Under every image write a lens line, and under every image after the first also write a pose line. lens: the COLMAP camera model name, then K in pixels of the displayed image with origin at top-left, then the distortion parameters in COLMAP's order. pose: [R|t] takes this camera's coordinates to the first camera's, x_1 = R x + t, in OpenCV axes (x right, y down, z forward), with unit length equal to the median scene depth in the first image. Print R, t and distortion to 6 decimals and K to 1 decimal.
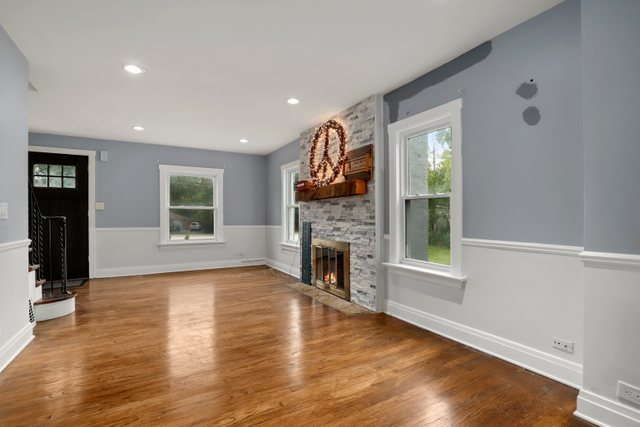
lens RADIAL K [[296.7, 0, 318.1], [0, 296.7, 216.5], [0, 0, 1]] dist [-0.029020, 0.000281]
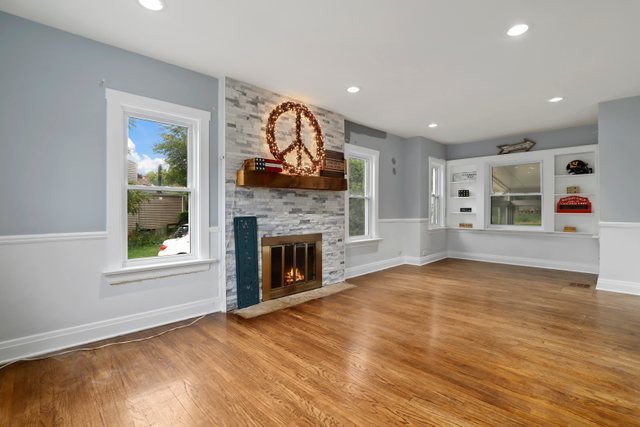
lens RADIAL K [[296.7, 0, 317.6], [0, 296.7, 212.5], [0, 0, 1]] dist [-0.029020, 0.000281]
pose [[-0.246087, -0.005426, 0.969233, -0.942829], [0.004013, 0.999970, 0.006617, 0.006449], [-0.969239, 0.005518, -0.246058, 1.281058]]
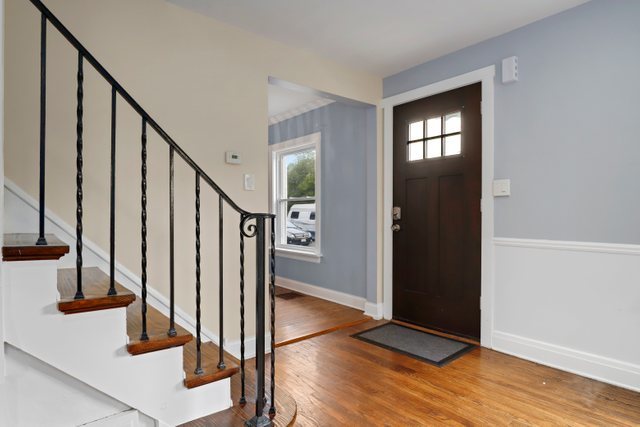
lens RADIAL K [[361.7, 0, 321.0], [0, 361.7, 216.9], [0, 0, 1]] dist [-0.006582, -0.001339]
pose [[0.180160, 0.012542, -0.983557, -0.367209], [0.002035, 0.999912, 0.013123, 0.000571], [0.983635, -0.004365, 0.180119, 0.885788]]
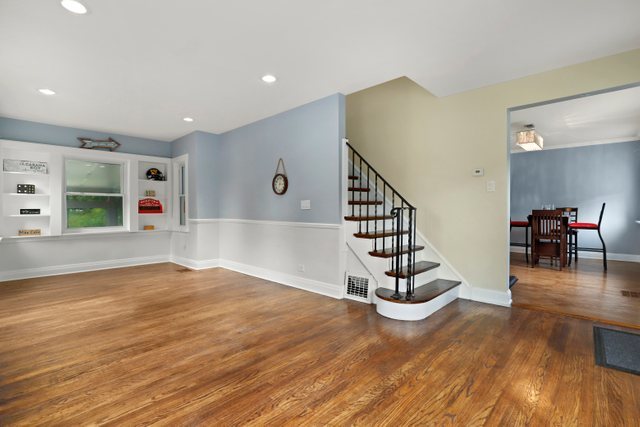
lens RADIAL K [[302.4, 0, 317.2], [0, 302.4, 213.2], [0, 0, 1]] dist [-0.019966, -0.000146]
pose [[-0.959333, 0.012017, -0.282019, -0.350407], [0.007742, 0.999838, 0.016271, 0.002048], [0.282169, 0.013426, -0.959271, 1.593693]]
